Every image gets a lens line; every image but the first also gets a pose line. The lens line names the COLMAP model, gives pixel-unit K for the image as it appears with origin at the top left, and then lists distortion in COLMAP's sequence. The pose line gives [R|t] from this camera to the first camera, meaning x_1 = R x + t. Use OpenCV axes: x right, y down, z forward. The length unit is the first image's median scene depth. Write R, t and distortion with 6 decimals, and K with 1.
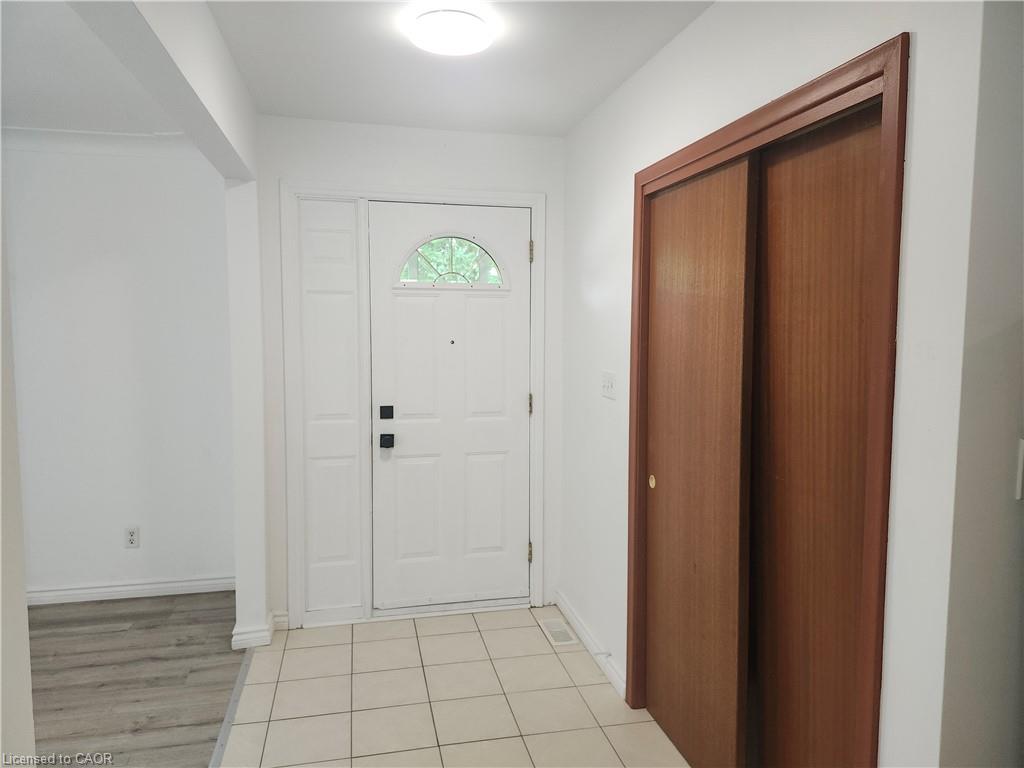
lens RADIAL K [[714.1, 0, 509.9], [0, 714.1, 380.8], [0, 0, 1]] dist [0.054691, -0.043979]
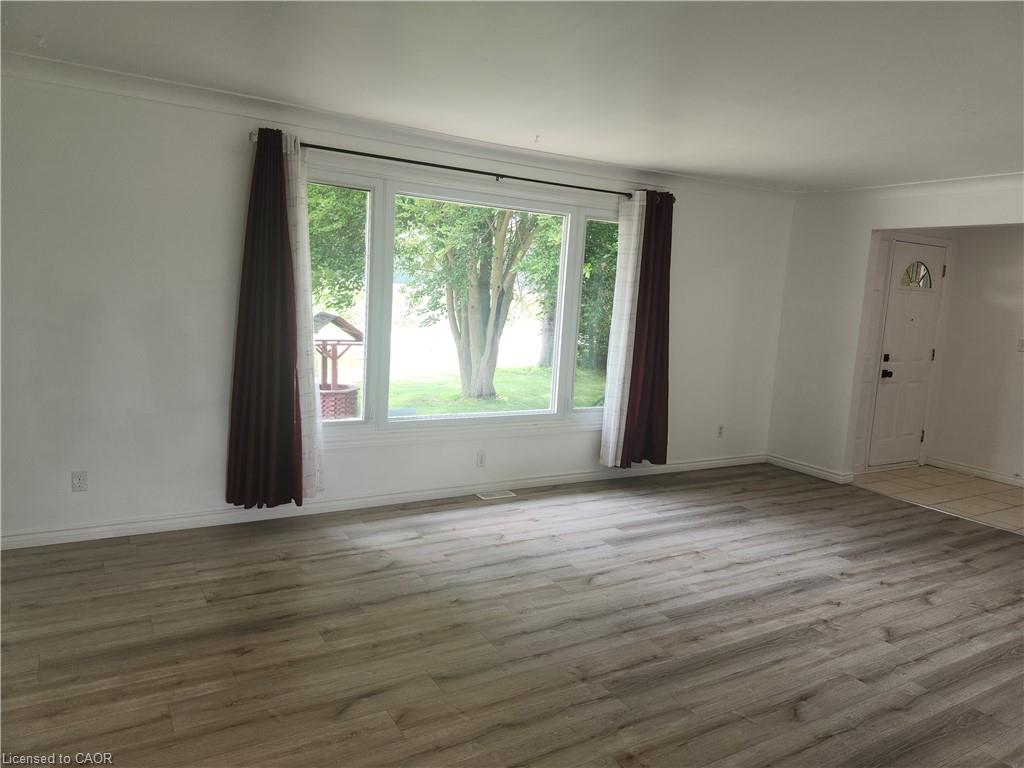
lens RADIAL K [[714.1, 0, 509.9], [0, 714.1, 380.8], [0, 0, 1]] dist [0.054691, -0.043979]
pose [[0.945750, 0.011403, 0.324695, -1.648990], [-0.034908, 0.997165, 0.066659, 0.013489], [-0.323015, -0.074377, 0.943467, -0.406269]]
